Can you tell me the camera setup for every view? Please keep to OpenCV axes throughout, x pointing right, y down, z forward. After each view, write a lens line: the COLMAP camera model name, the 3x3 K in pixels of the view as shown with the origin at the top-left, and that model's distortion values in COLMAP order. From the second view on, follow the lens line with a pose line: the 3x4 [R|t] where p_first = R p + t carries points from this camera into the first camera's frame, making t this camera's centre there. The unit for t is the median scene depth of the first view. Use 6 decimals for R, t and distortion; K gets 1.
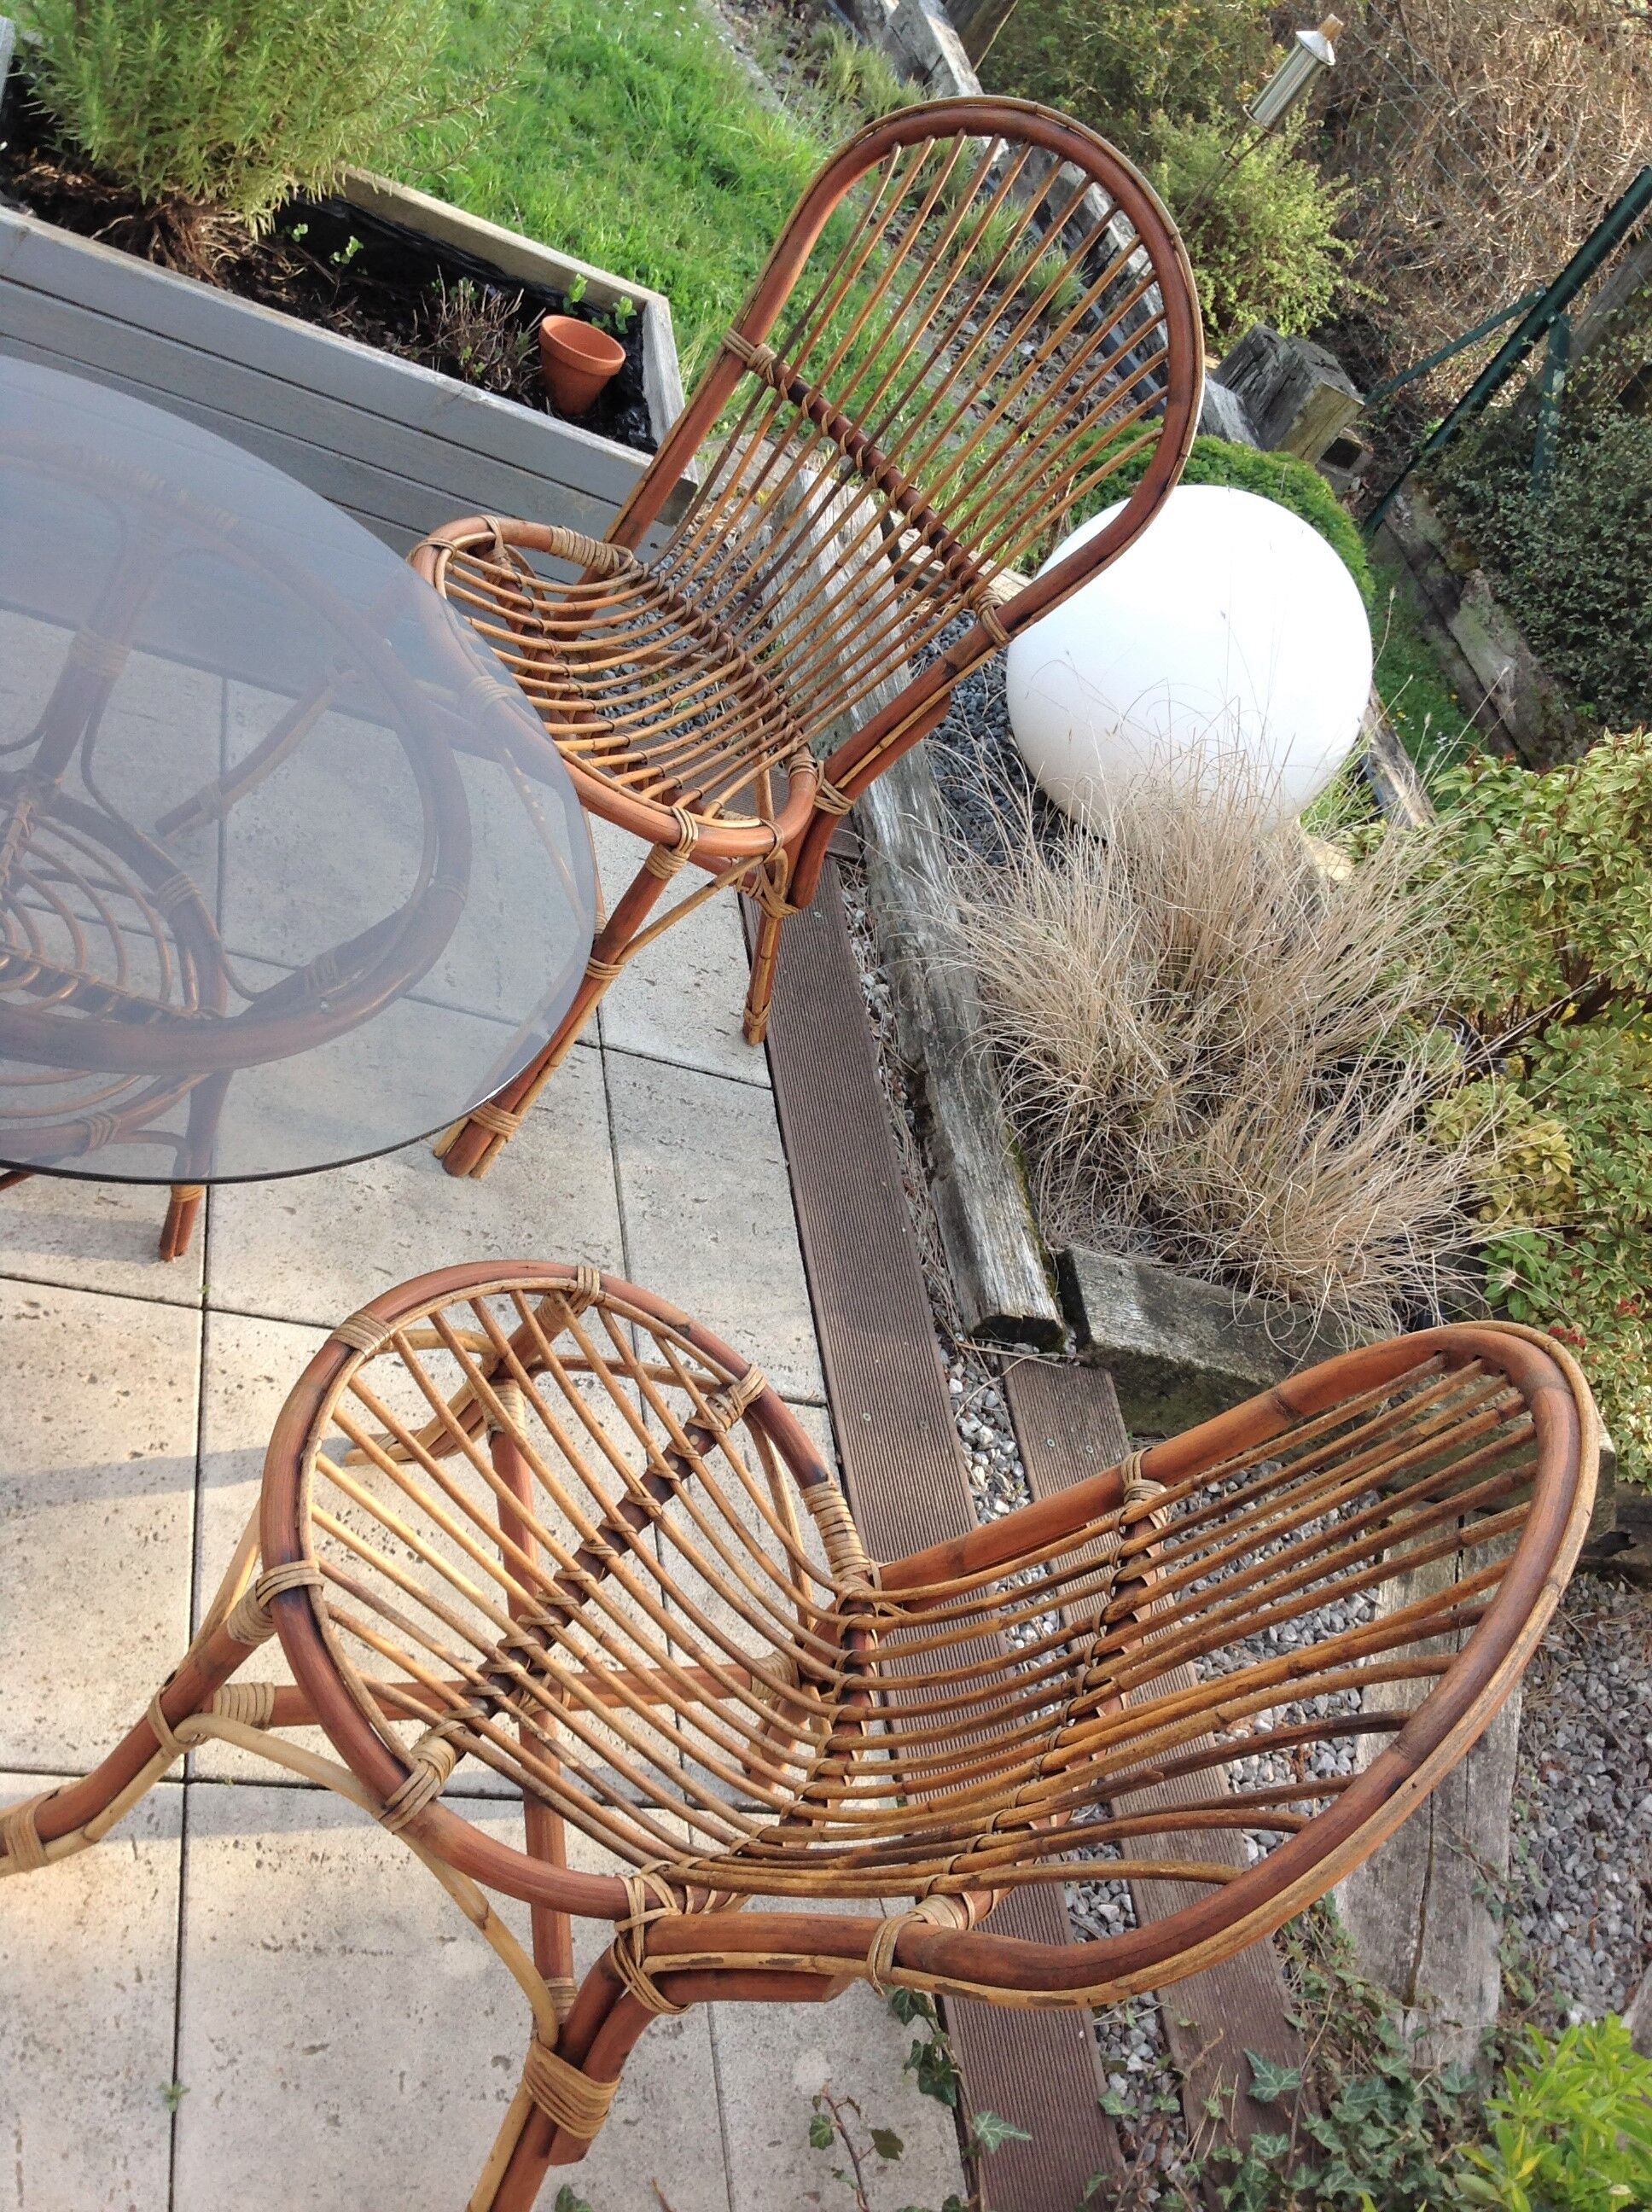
lens RADIAL K [[2086.6, 0, 827.9], [0, 2086.6, 1101.0], [0, 0, 1]] dist [0.009566, 0.000000]
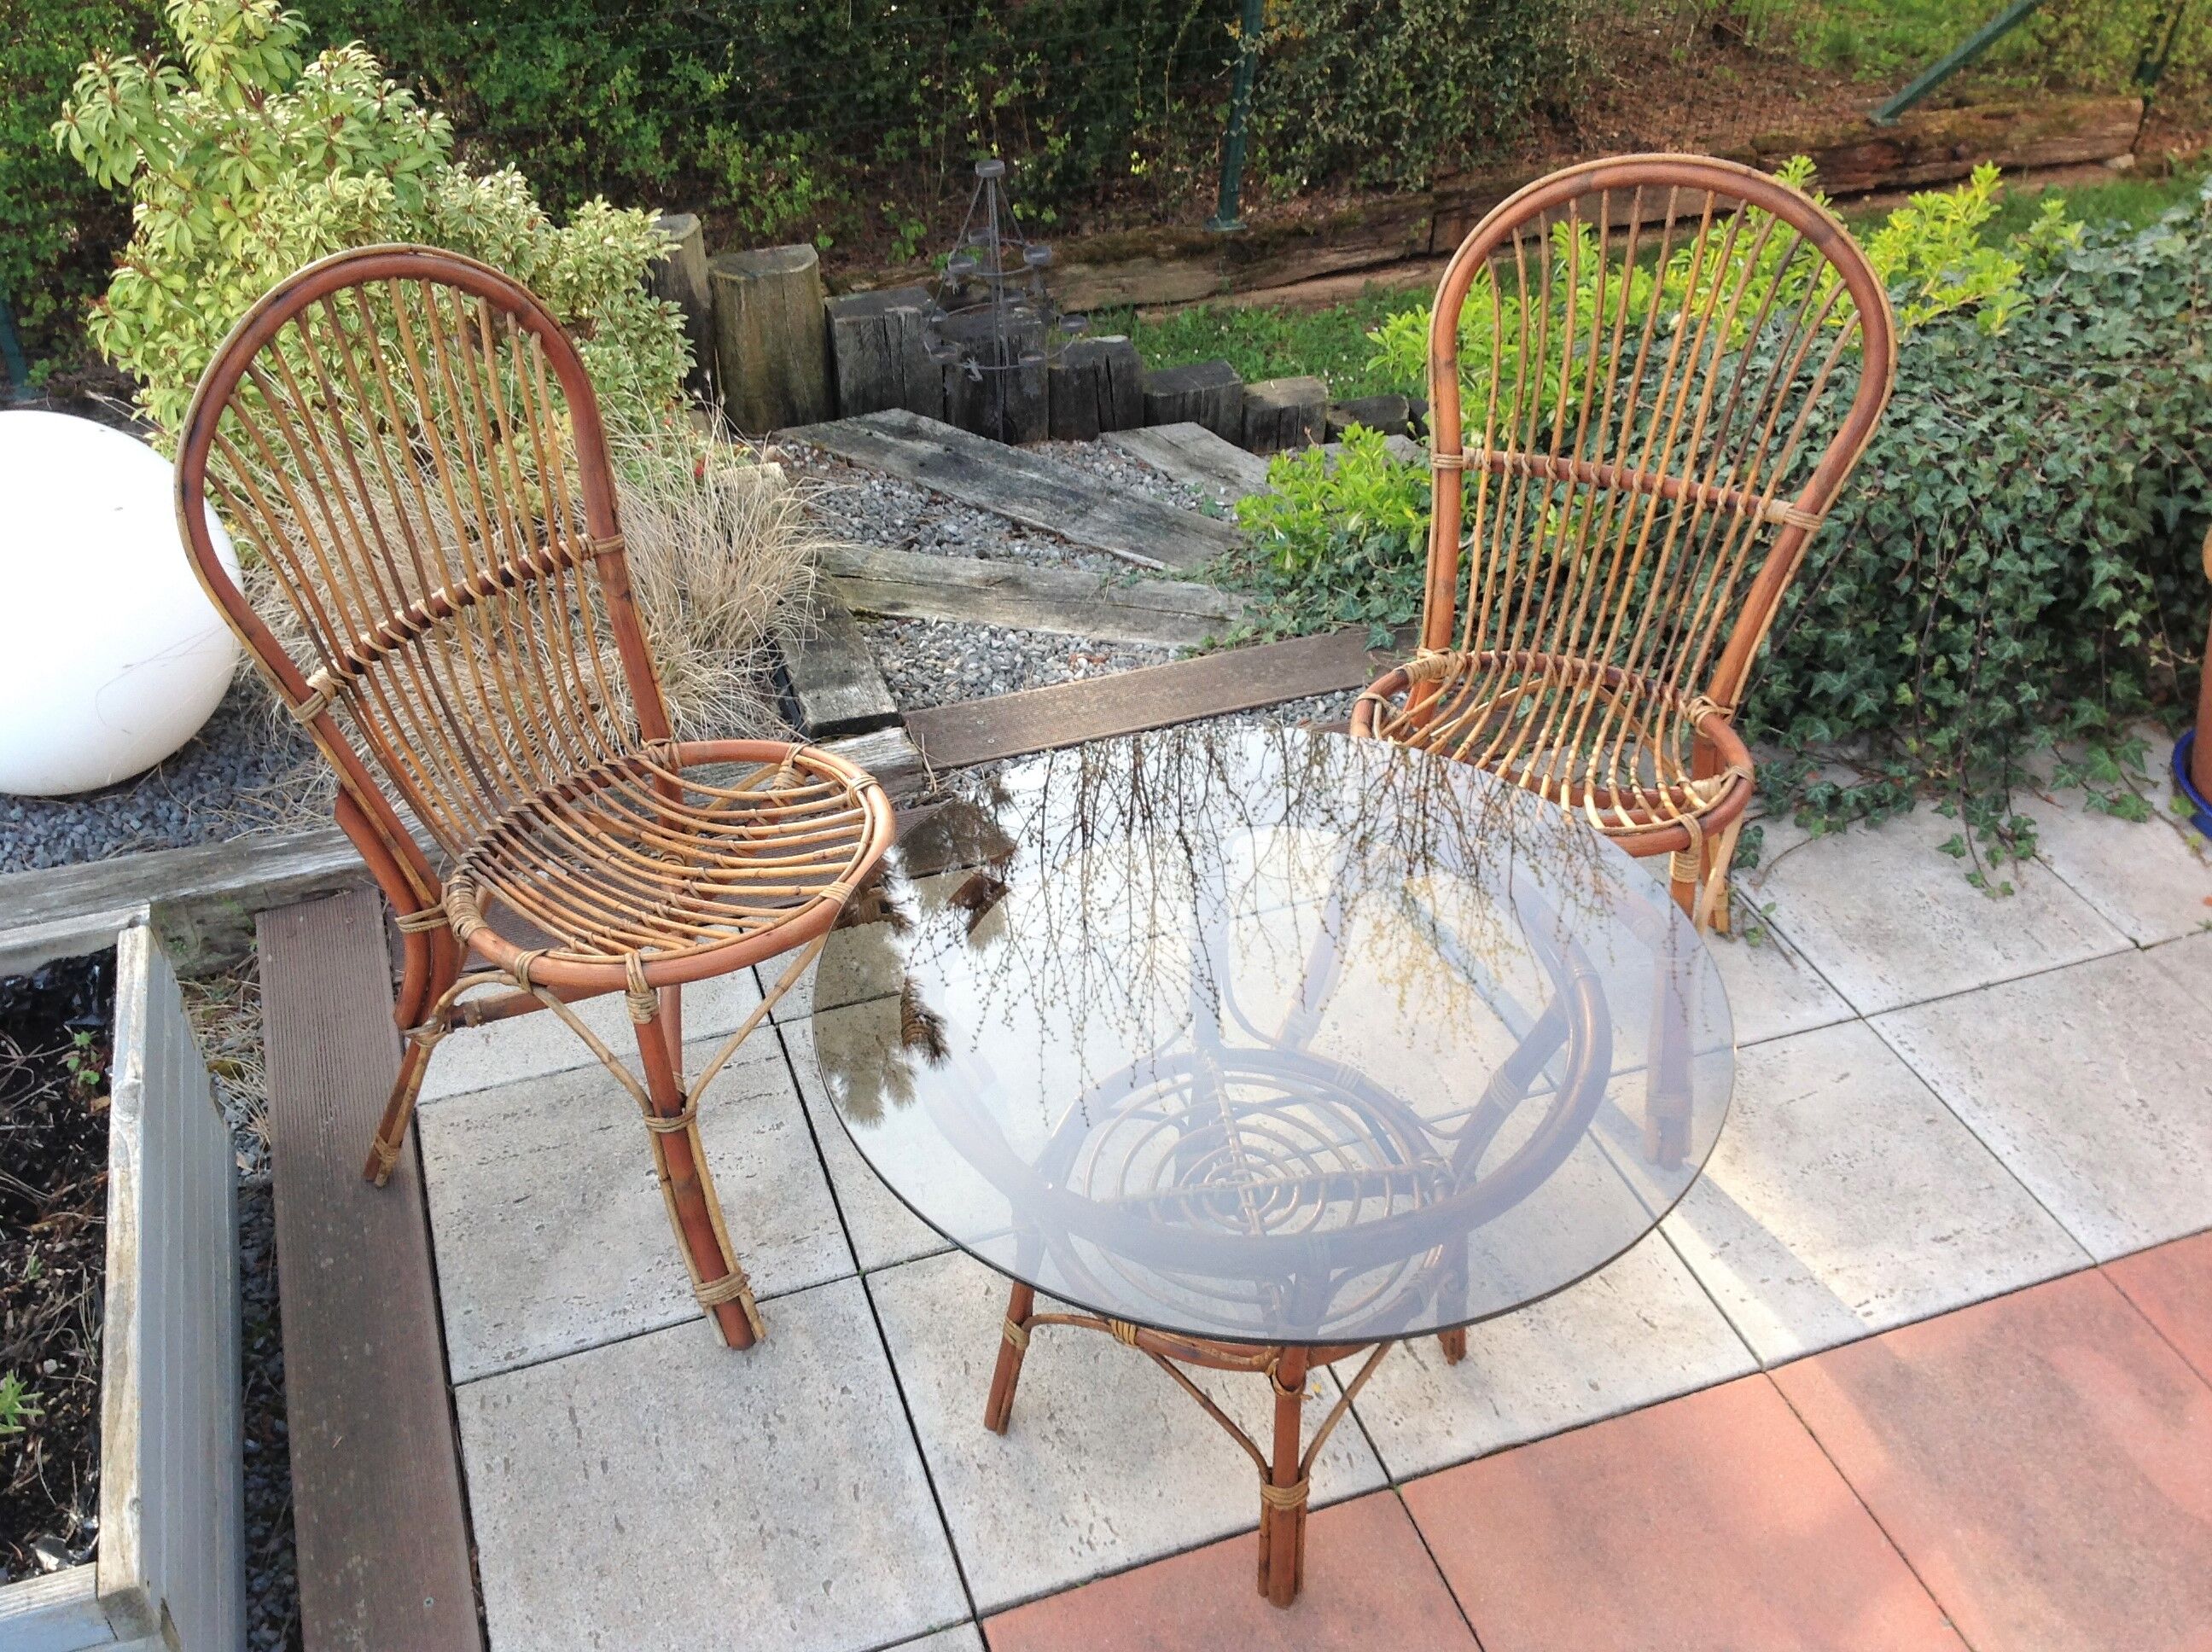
lens RADIAL K [[2086.6, 0, 1116.2], [0, 2086.6, 836.6], [0, 0, 1]] dist [0.009566, 0.000000]
pose [[-0.140680, -0.908221, 0.394136, -0.487150], [0.645237, 0.217834, 0.732269, -0.751139], [-0.750918, 0.357327, 0.555373, 0.214843]]
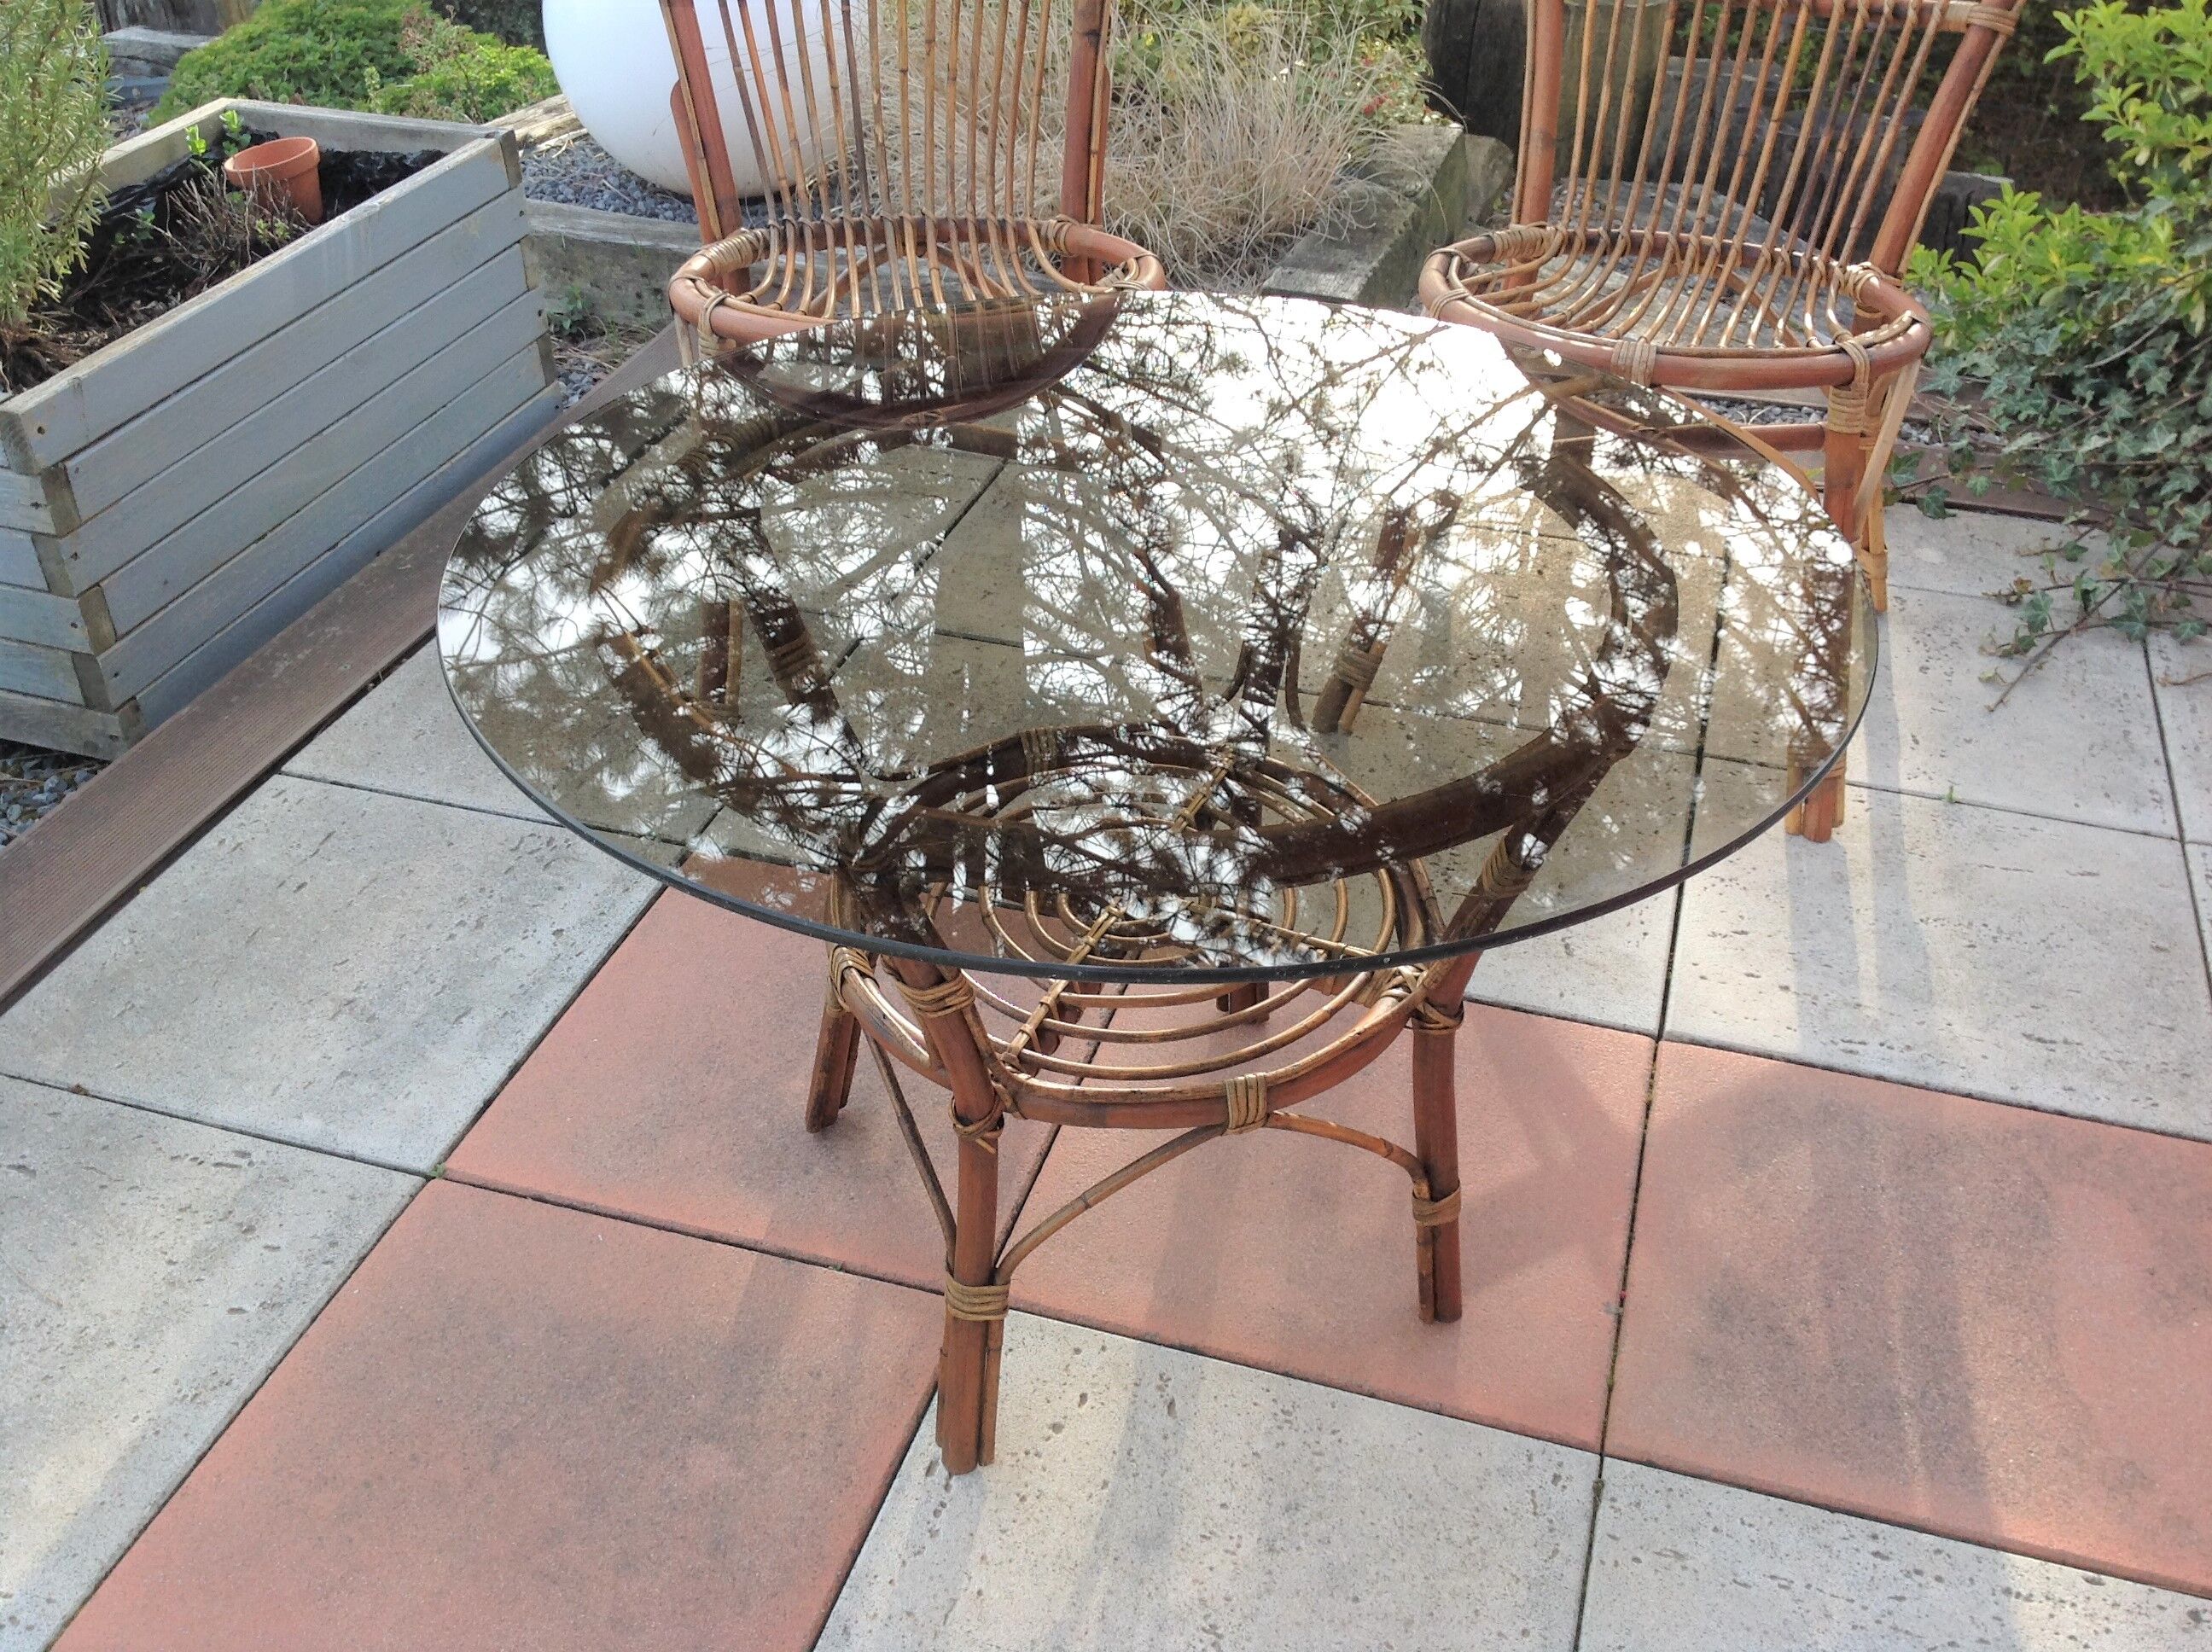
lens RADIAL K [[2086.6, 0, 1101.9], [0, 2086.6, 840.5], [0, 0, 1]] dist [0.009566, 0.000000]
pose [[0.404916, -0.841803, 0.356947, -0.657200], [0.791792, 0.518054, 0.323550, -0.239876], [-0.457283, 0.151617, 0.876301, 0.044494]]
